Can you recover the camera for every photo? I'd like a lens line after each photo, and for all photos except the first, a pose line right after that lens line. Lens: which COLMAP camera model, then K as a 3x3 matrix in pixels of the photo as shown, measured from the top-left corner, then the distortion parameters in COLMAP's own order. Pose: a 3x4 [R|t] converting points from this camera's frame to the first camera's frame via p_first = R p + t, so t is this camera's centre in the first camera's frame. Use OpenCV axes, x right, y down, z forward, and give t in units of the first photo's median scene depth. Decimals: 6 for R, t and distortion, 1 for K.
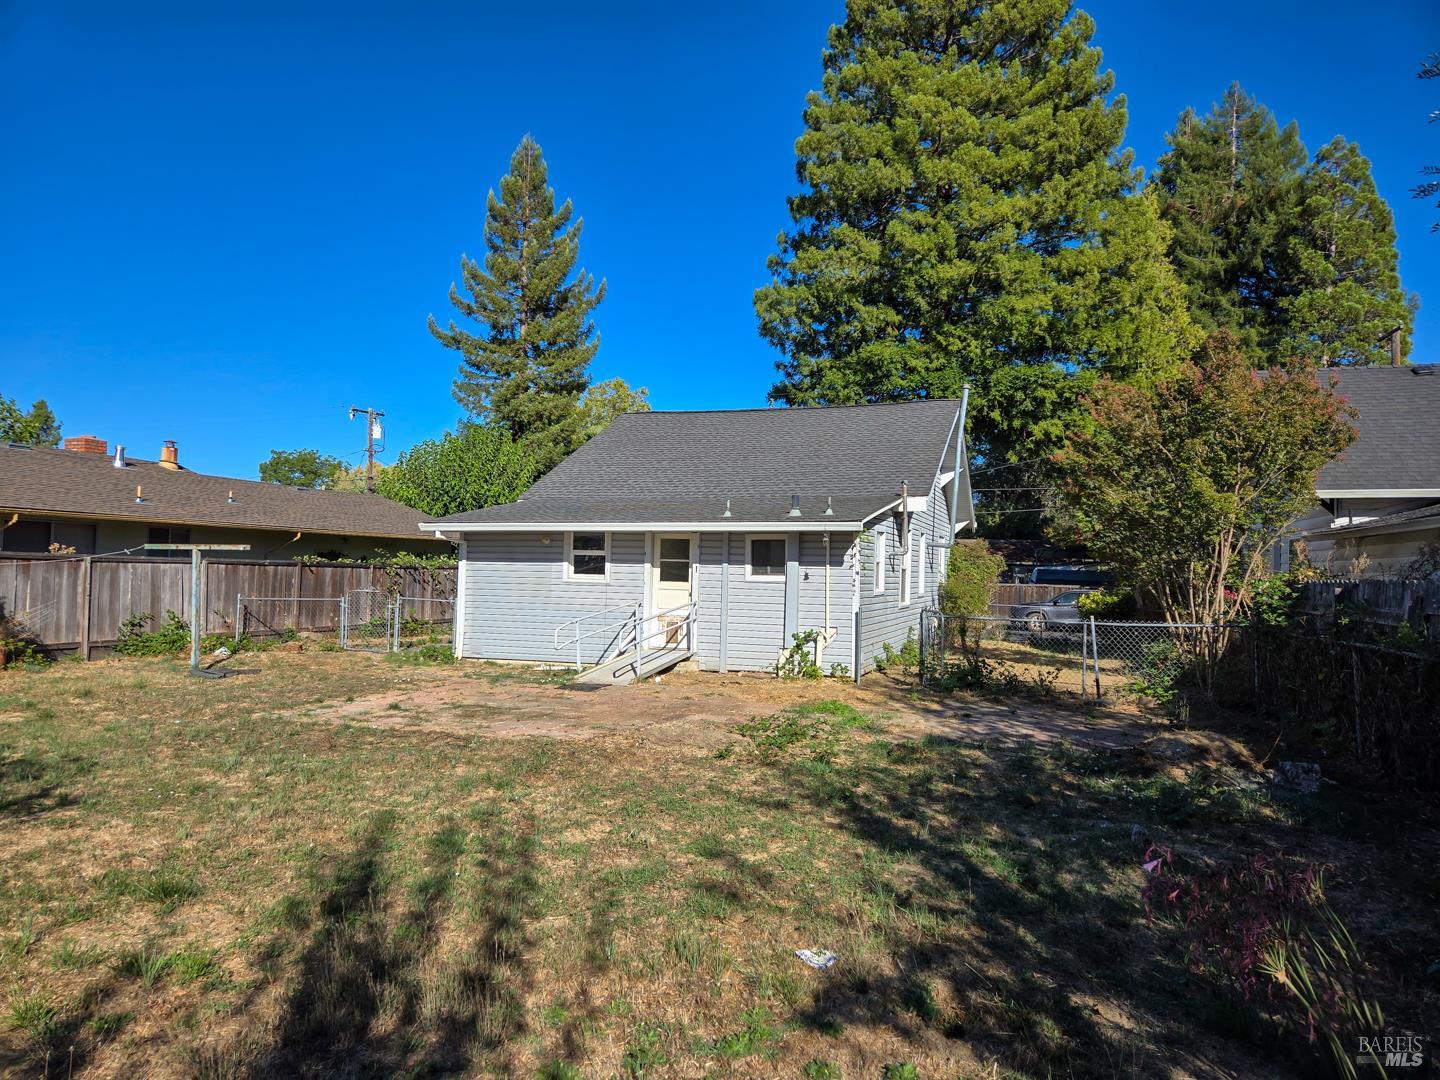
lens RADIAL K [[966.8, 0, 720.6], [0, 966.8, 542.0], [0, 0, 1]] dist [0.055271, -0.014711]
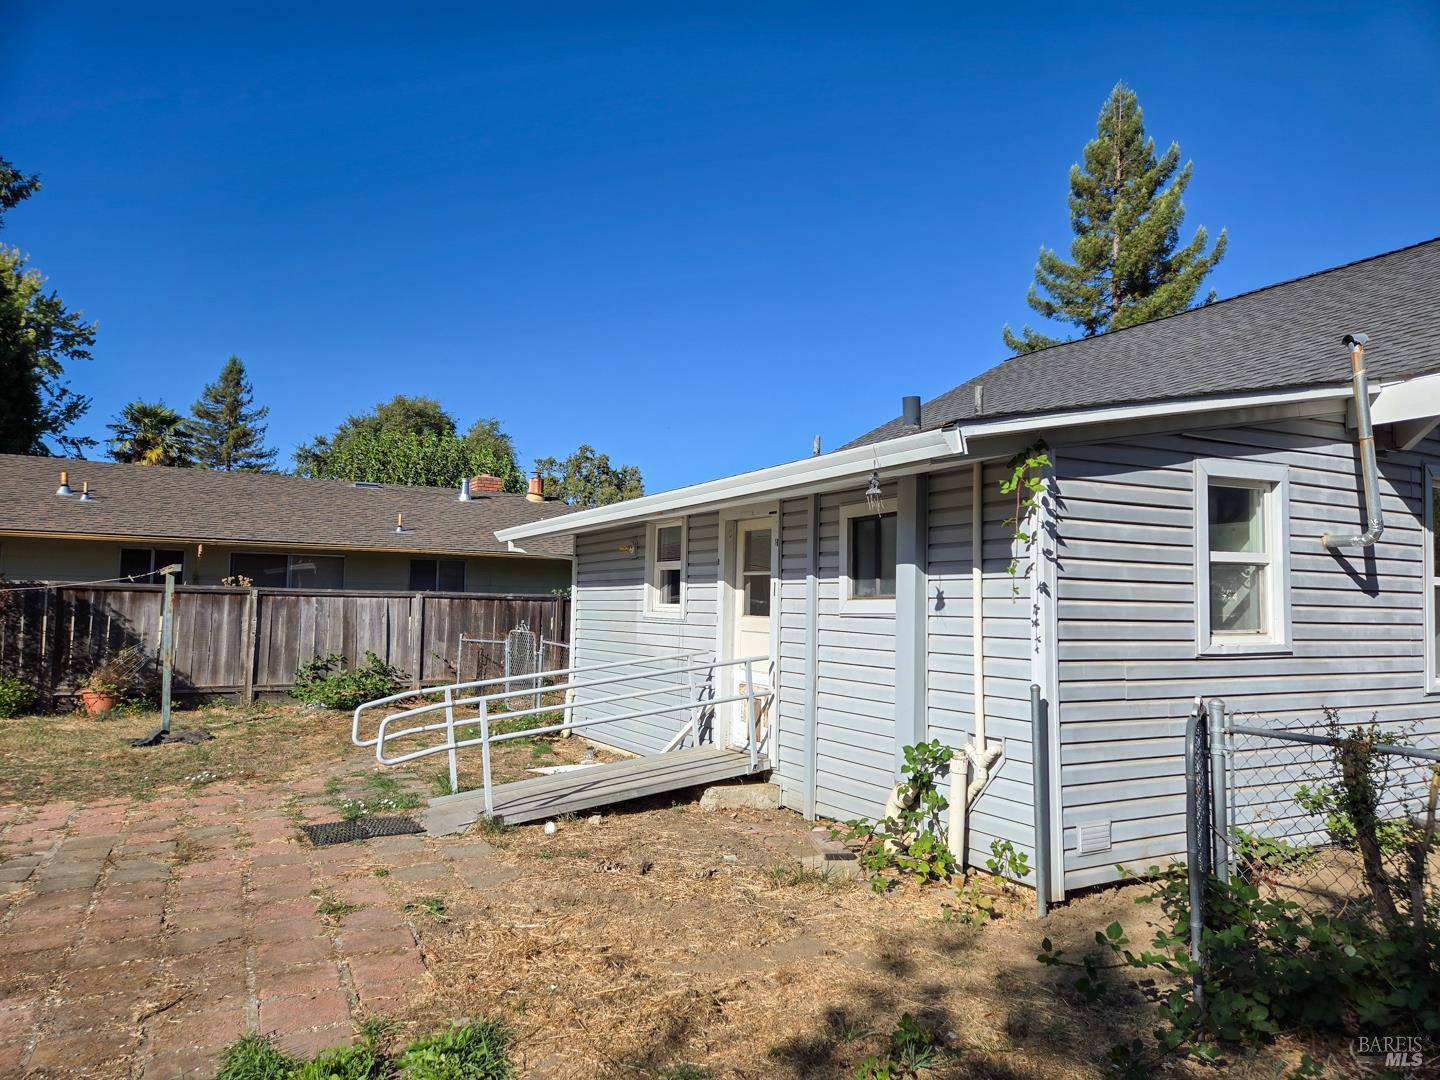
lens RADIAL K [[966.8, 0, 723.9], [0, 966.8, 548.8], [0, 0, 1]] dist [0.055271, -0.014711]
pose [[0.756430, -0.047552, -0.652344, 0.220722], [0.019604, 0.998554, -0.050056, 0.025954], [0.653781, 0.025075, 0.756269, 0.512093]]
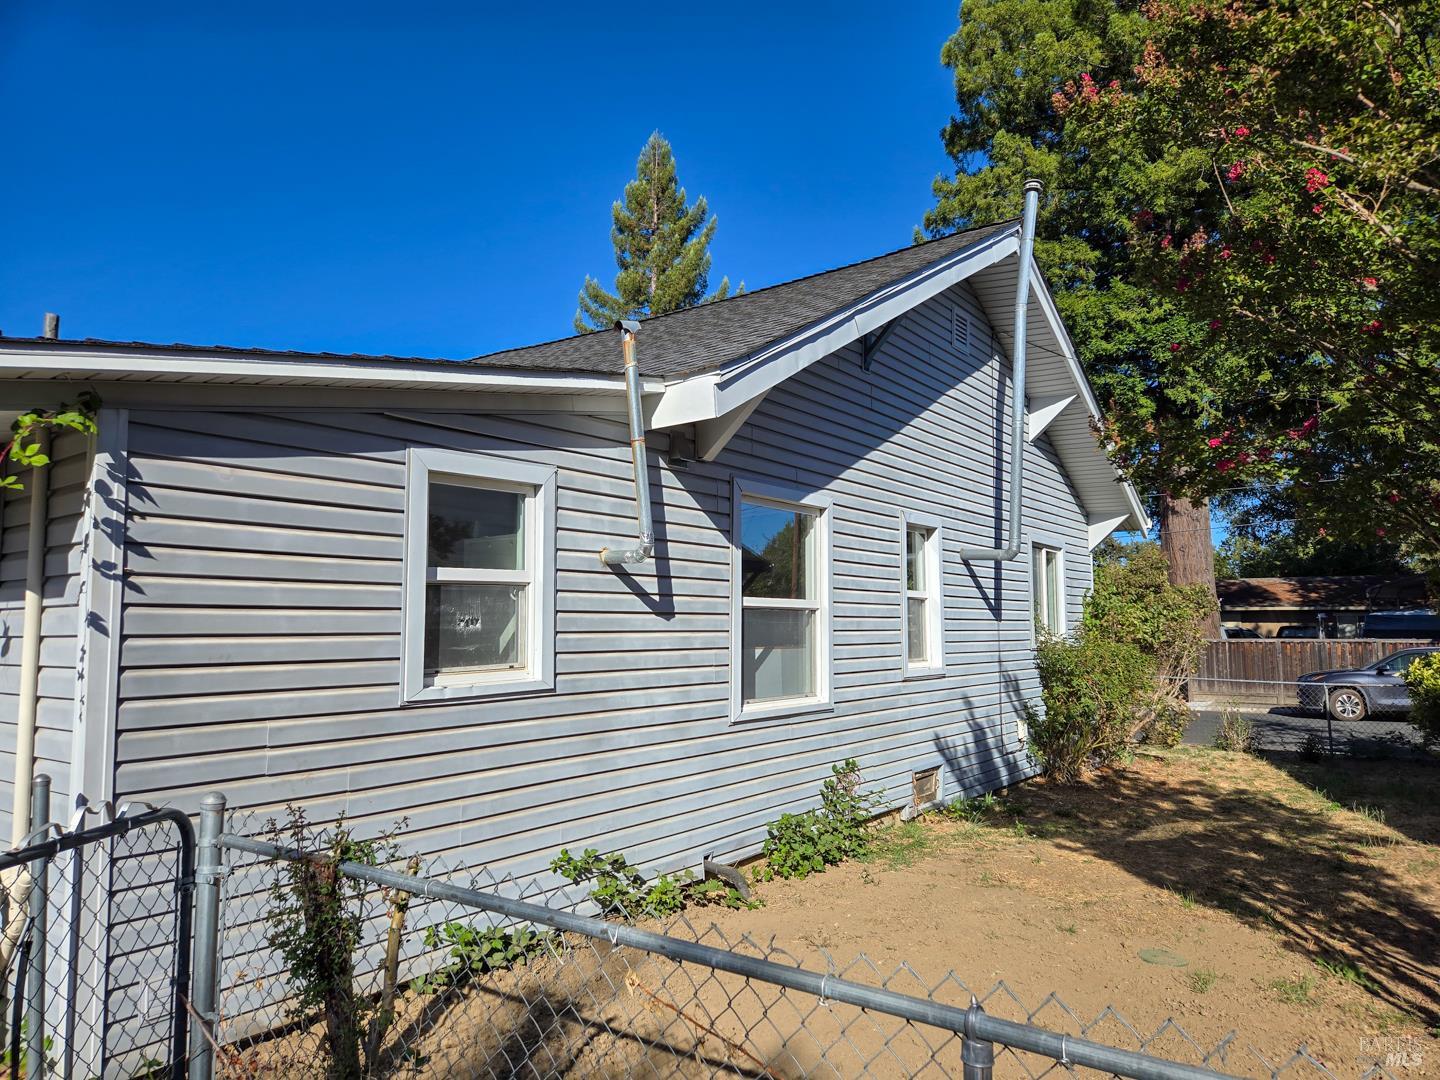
lens RADIAL K [[966.8, 0, 745.6], [0, 966.8, 540.0], [0, 0, 1]] dist [0.055271, -0.014711]
pose [[0.961285, -0.055859, -0.269834, 0.281134], [0.037358, 0.996615, -0.073225, 0.028324], [0.273011, 0.060310, 0.960119, 0.652463]]
